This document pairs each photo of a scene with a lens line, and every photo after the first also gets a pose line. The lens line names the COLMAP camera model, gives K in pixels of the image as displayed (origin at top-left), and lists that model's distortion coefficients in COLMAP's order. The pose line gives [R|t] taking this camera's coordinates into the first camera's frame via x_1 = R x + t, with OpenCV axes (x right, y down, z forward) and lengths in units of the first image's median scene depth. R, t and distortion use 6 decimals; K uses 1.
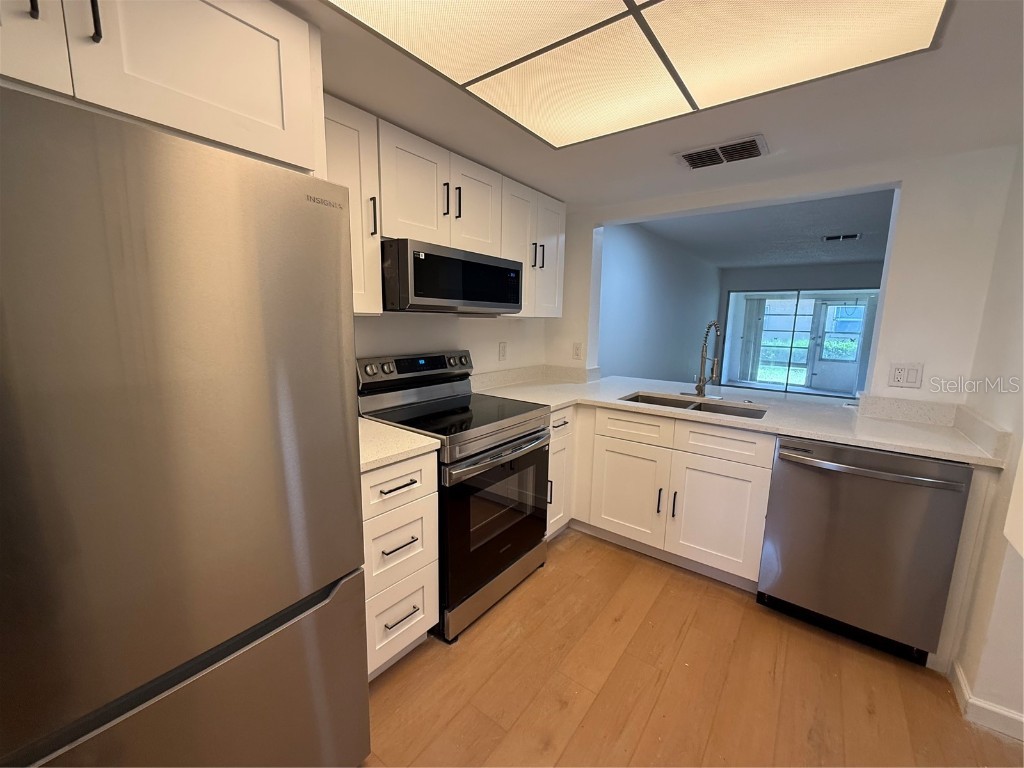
lens RADIAL K [[408.1, 0, 514.1], [0, 408.1, 385.3], [0, 0, 1]] dist [-0.002030, 0.000044]
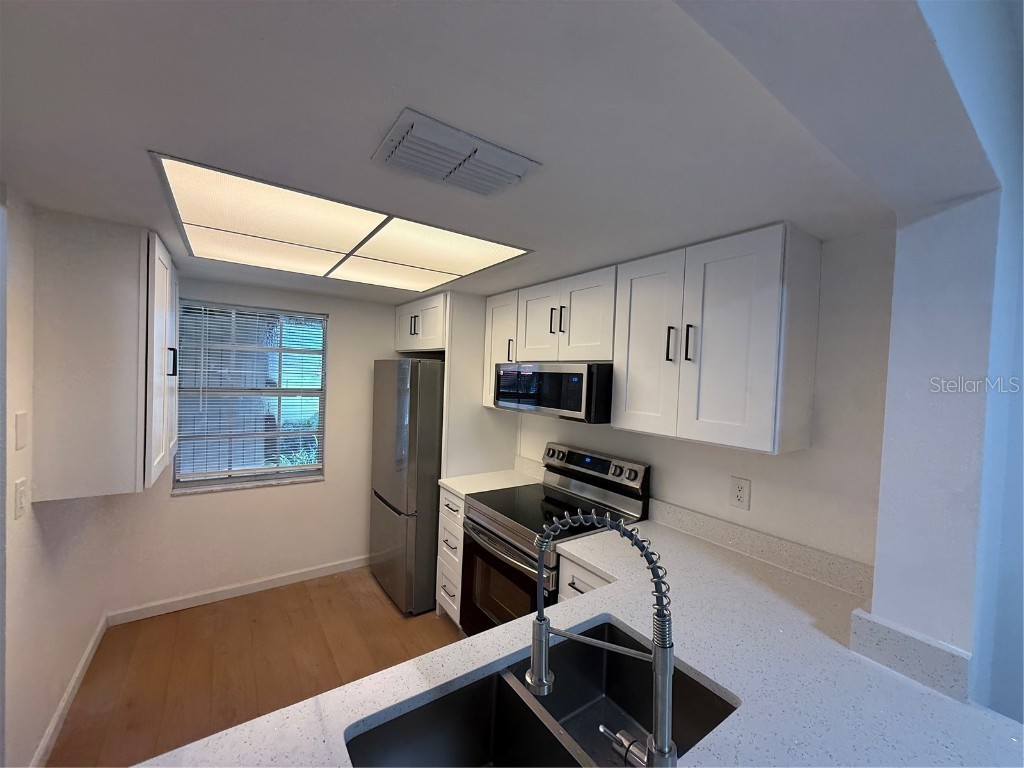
lens RADIAL K [[408.1, 0, 514.1], [0, 408.1, 385.3], [0, 0, 1]] dist [-0.002030, 0.000044]
pose [[-0.304921, -0.004335, -0.952368, 0.881059], [-0.198027, 0.978422, 0.058949, -0.283385], [0.931562, 0.206570, -0.299200, 1.140281]]
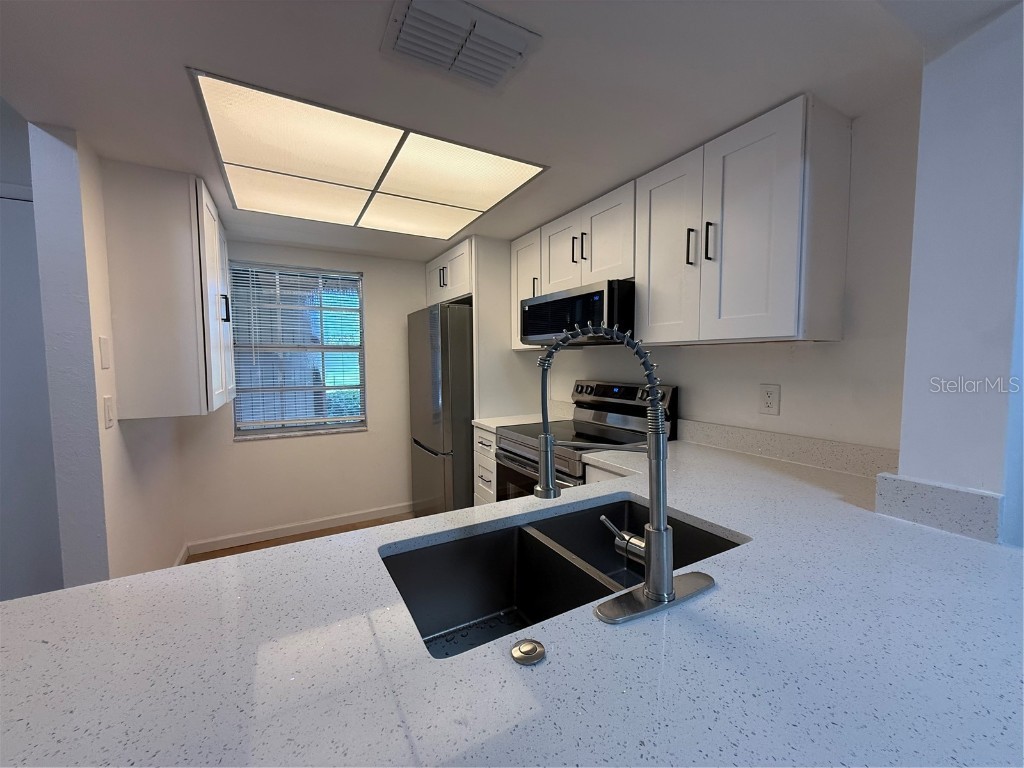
lens RADIAL K [[408.1, 0, 514.1], [0, 408.1, 385.3], [0, 0, 1]] dist [-0.002030, 0.000044]
pose [[-0.393161, 0.044524, -0.918391, 0.896120], [-0.150930, 0.982153, 0.112228, -0.154888], [0.906997, 0.182737, -0.379425, 1.206144]]
